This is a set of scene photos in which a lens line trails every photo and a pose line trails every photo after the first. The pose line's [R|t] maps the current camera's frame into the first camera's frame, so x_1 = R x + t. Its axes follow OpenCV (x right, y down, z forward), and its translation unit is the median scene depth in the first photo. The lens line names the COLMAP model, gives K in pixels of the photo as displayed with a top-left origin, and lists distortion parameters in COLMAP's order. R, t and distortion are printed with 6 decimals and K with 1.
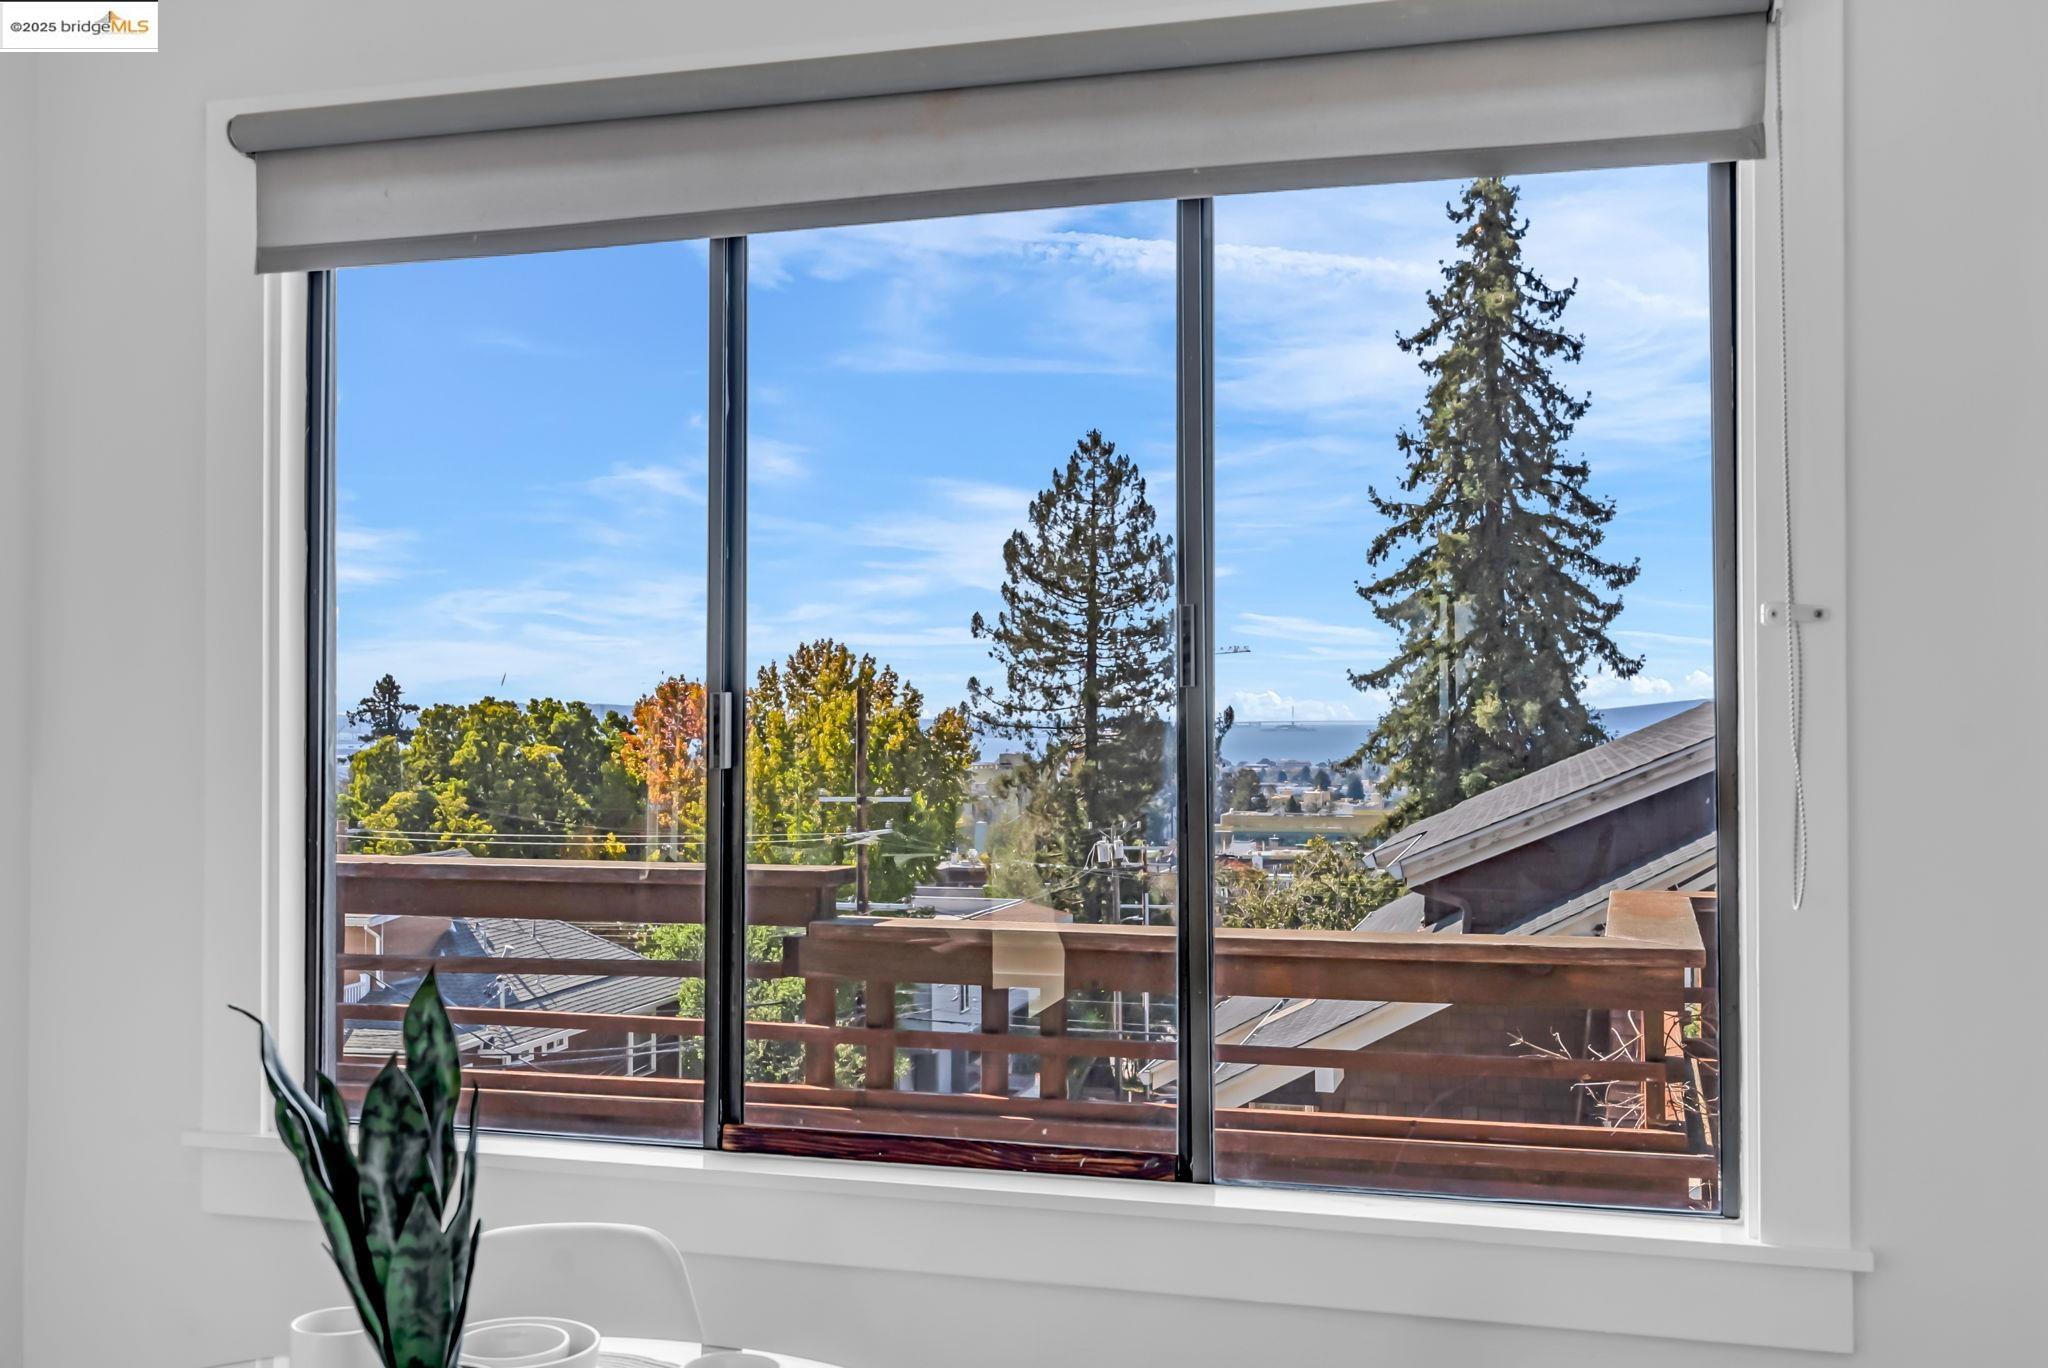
lens RADIAL K [[2014.7, 0, 1030.7], [0, 2014.7, 677.3], [0, 0, 1]] dist [0.006618, 0.000000]
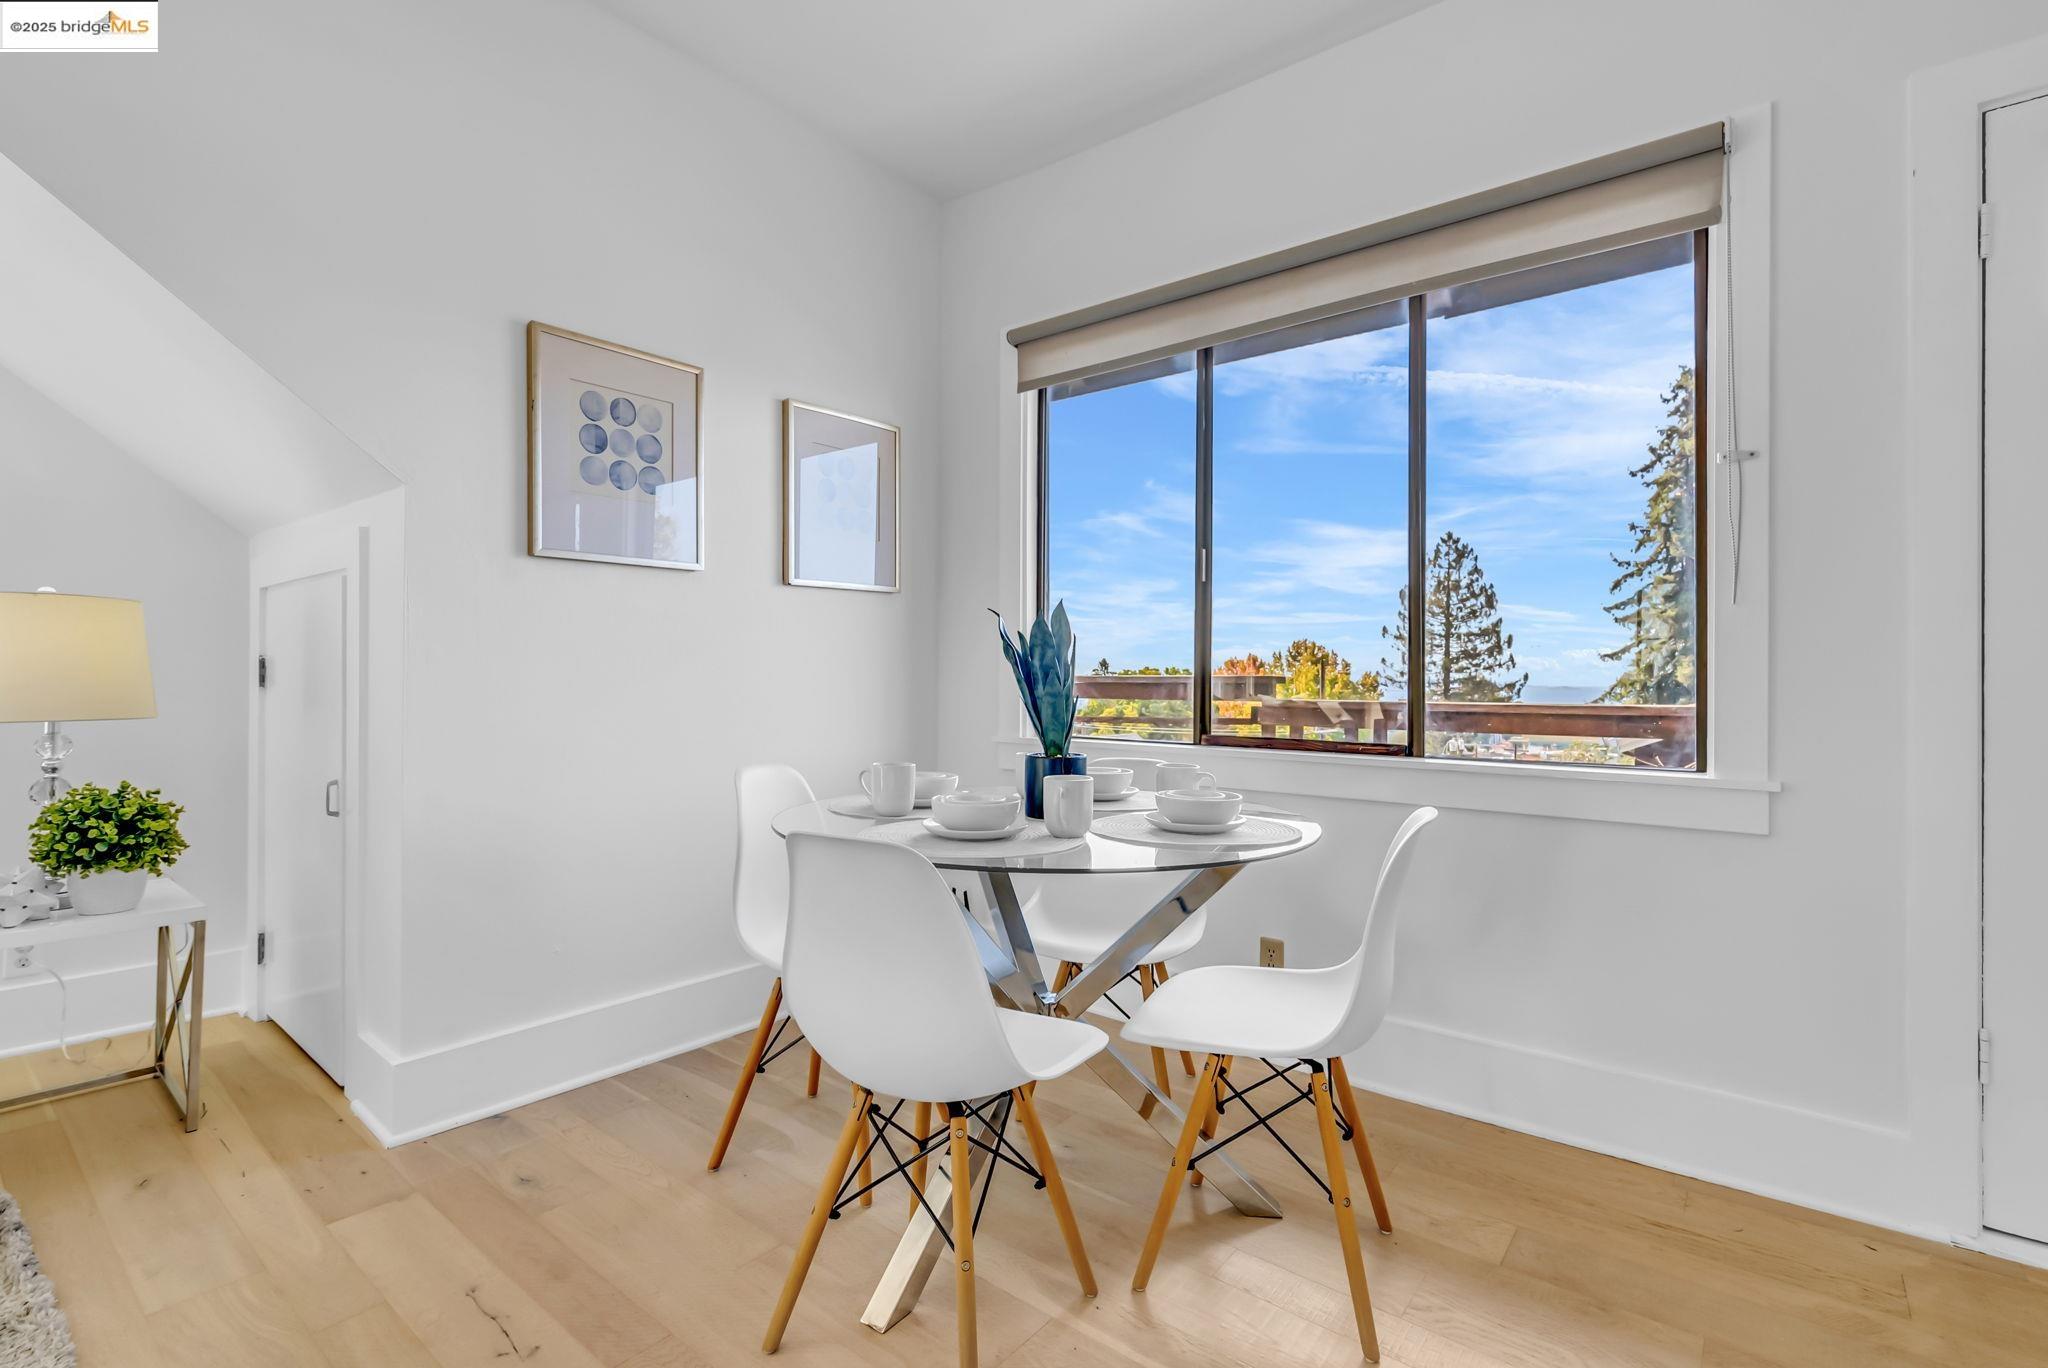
lens RADIAL K [[939.5, 0, 1027.6], [0, 939.5, 674.9], [0, 0, 1]] dist [-0.001823, 0.000135]
pose [[0.924287, 0.003878, -0.381679, 0.002790], [0.001671, 0.999898, 0.014206, 0.005012], [0.381695, -0.013768, 0.924186, -0.003001]]
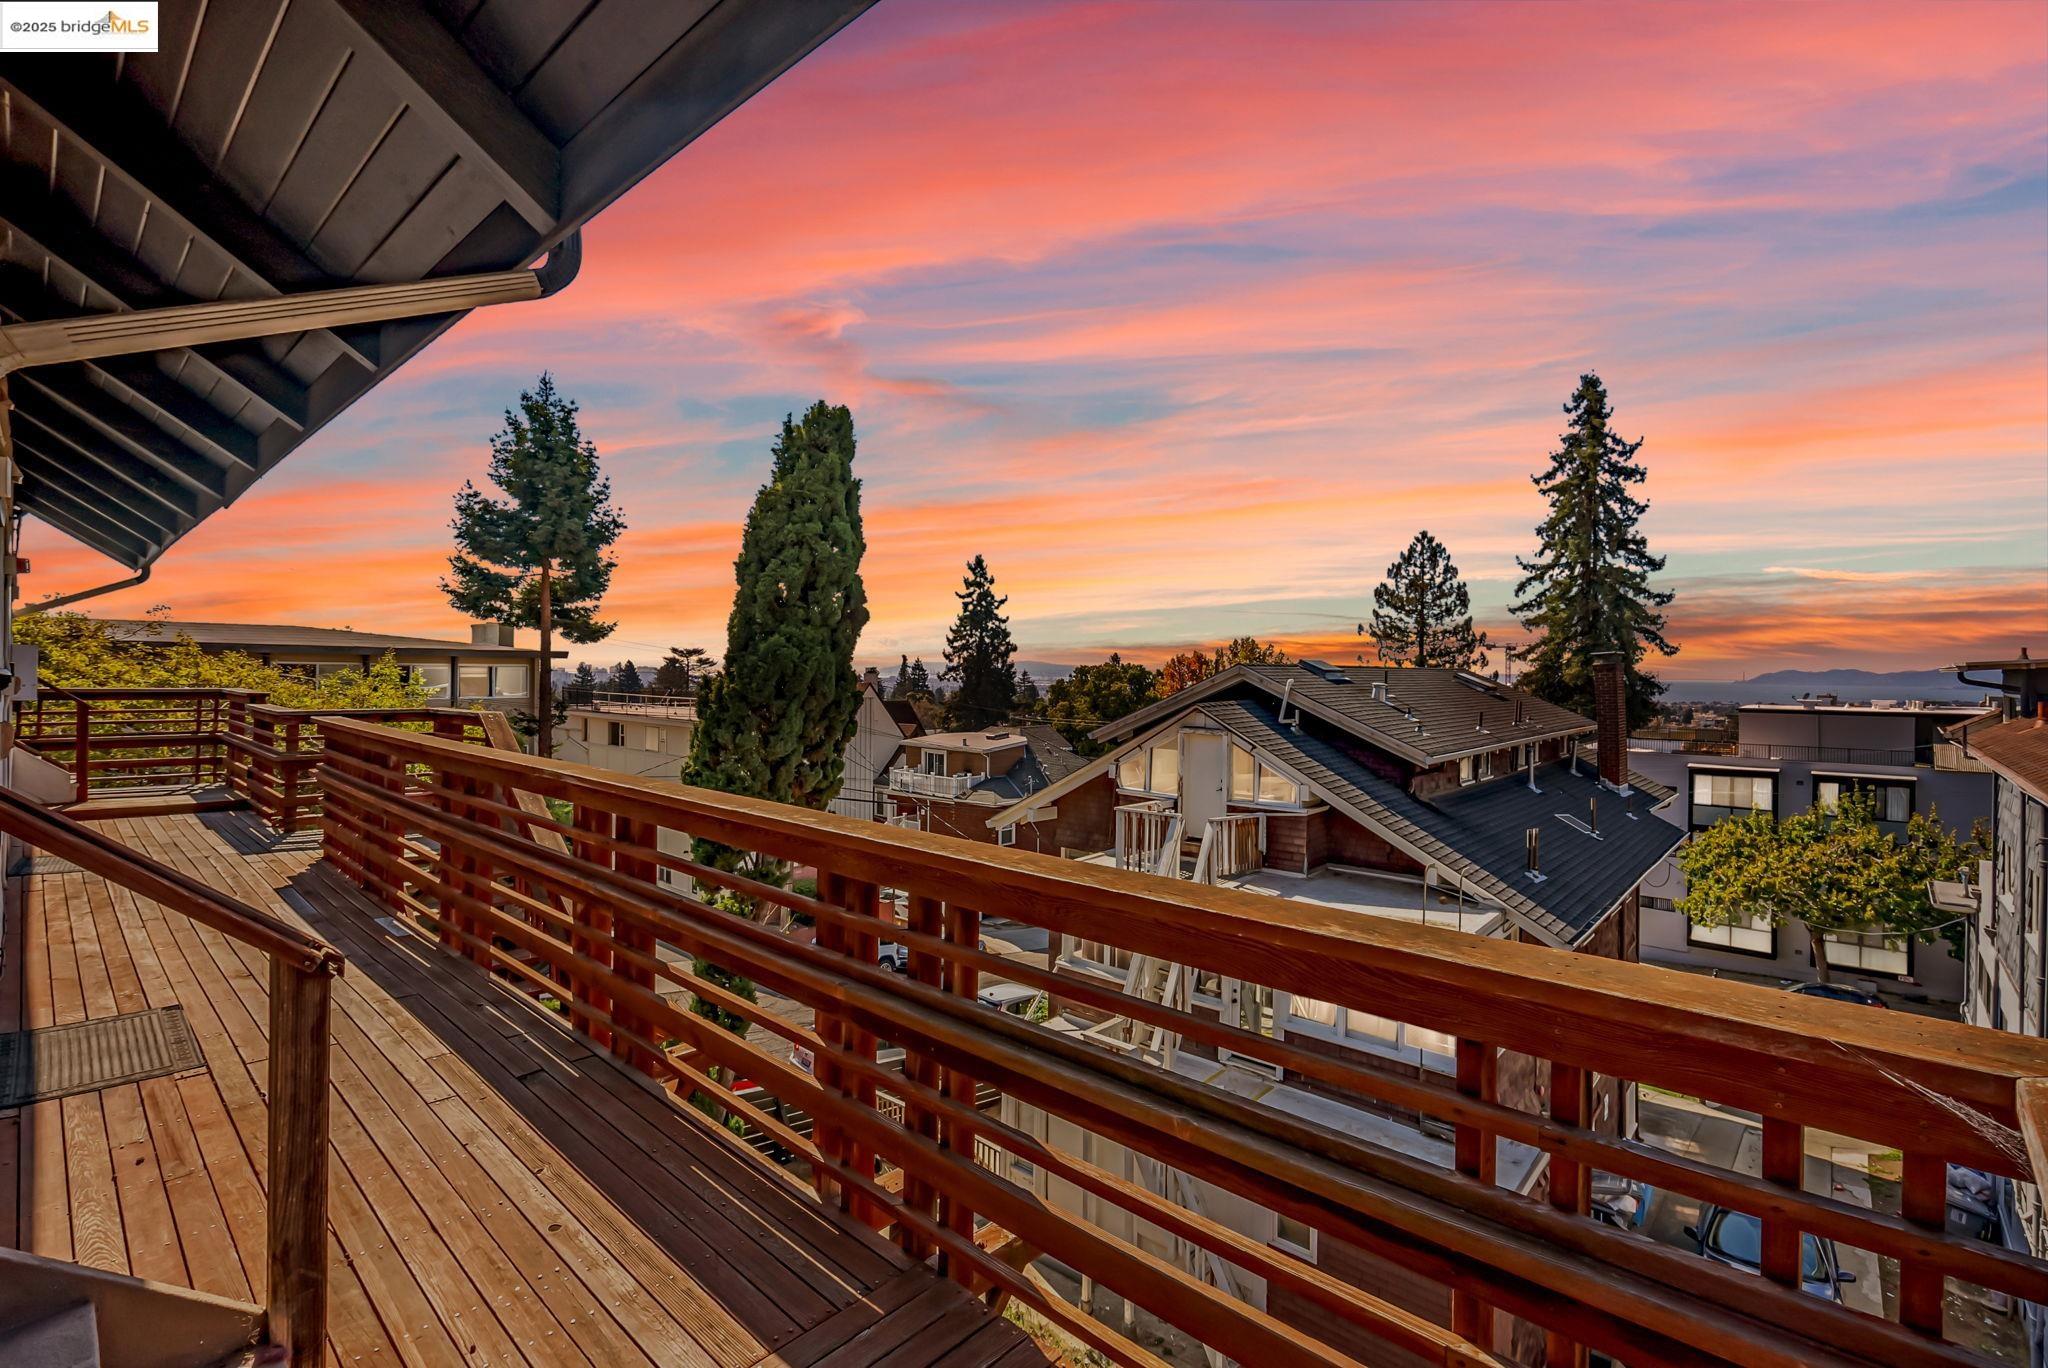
lens RADIAL K [[939.5, 0, 1024.9], [0, 939.5, 657.3], [0, 0, 1]] dist [-0.001823, 0.000135]
pose [[0.890386, 0.004586, -0.455183, 0.158623], [-0.002794, 0.999985, 0.004610, -0.000813], [0.455197, -0.002833, 0.890386, -0.010229]]
